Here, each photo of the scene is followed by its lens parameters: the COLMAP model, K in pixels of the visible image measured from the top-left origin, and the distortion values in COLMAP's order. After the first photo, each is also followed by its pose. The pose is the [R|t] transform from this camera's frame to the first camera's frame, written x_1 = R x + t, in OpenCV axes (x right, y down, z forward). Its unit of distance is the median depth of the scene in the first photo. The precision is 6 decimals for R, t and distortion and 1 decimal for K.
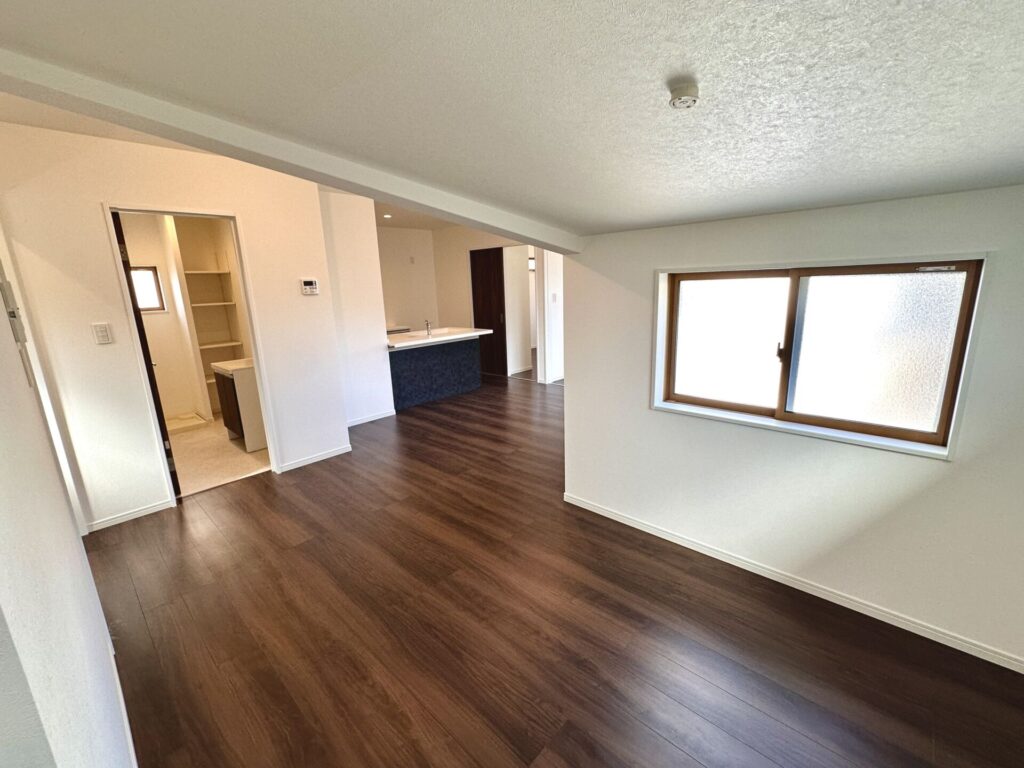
lens RADIAL K [[433.9, 0, 517.4], [0, 433.9, 382.7], [0, 0, 1]] dist [-0.007522, 0.002124]
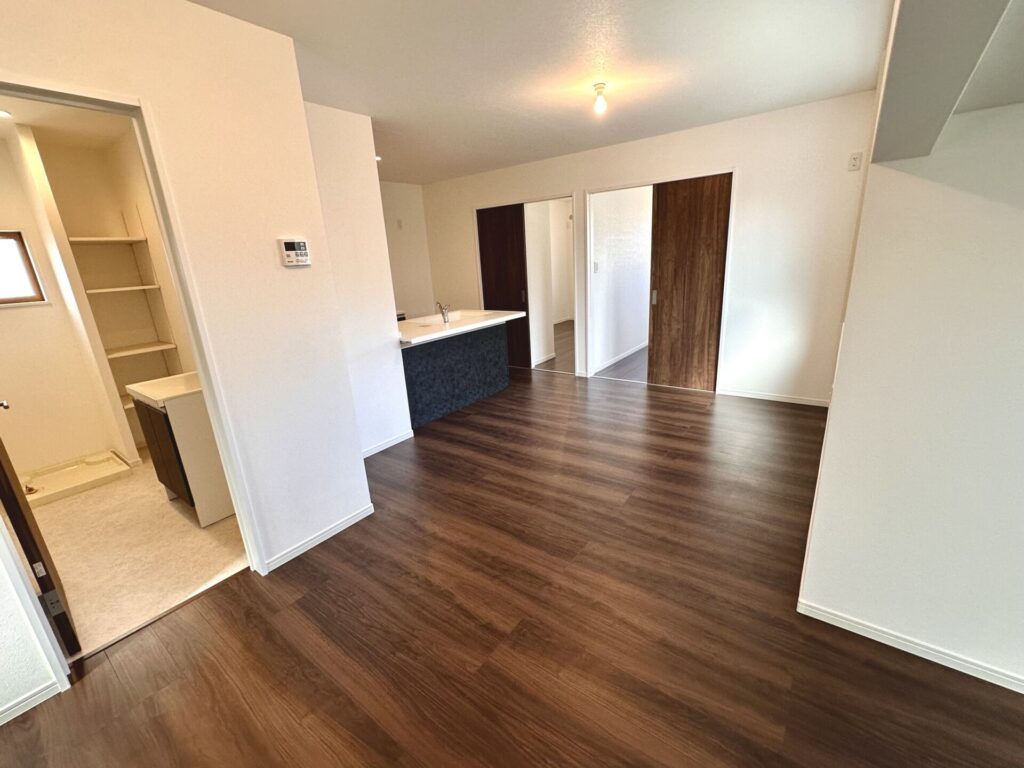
lens RADIAL K [[433.9, 0, 510.7], [0, 433.9, 381.4], [0, 0, 1]] dist [-0.007522, 0.002124]
pose [[0.994604, -0.050846, 0.090426, -0.187808], [0.046115, 0.997494, 0.053663, -0.050149], [-0.092928, -0.049204, 0.994456, 0.289686]]
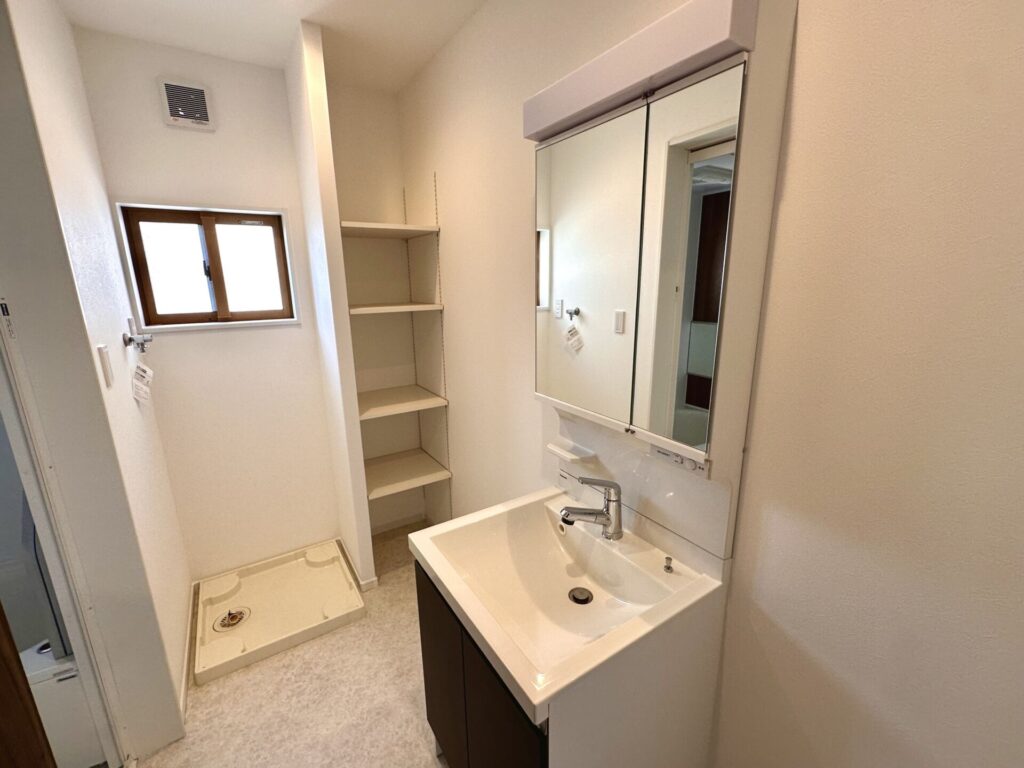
lens RADIAL K [[433.9, 0, 507.9], [0, 433.9, 382.3], [0, 0, 1]] dist [-0.007522, 0.002124]
pose [[0.967980, 0.076811, -0.238986, -0.501469], [-0.073728, 0.997040, 0.021828, -0.129990], [0.239956, -0.003509, 0.970778, 0.633766]]
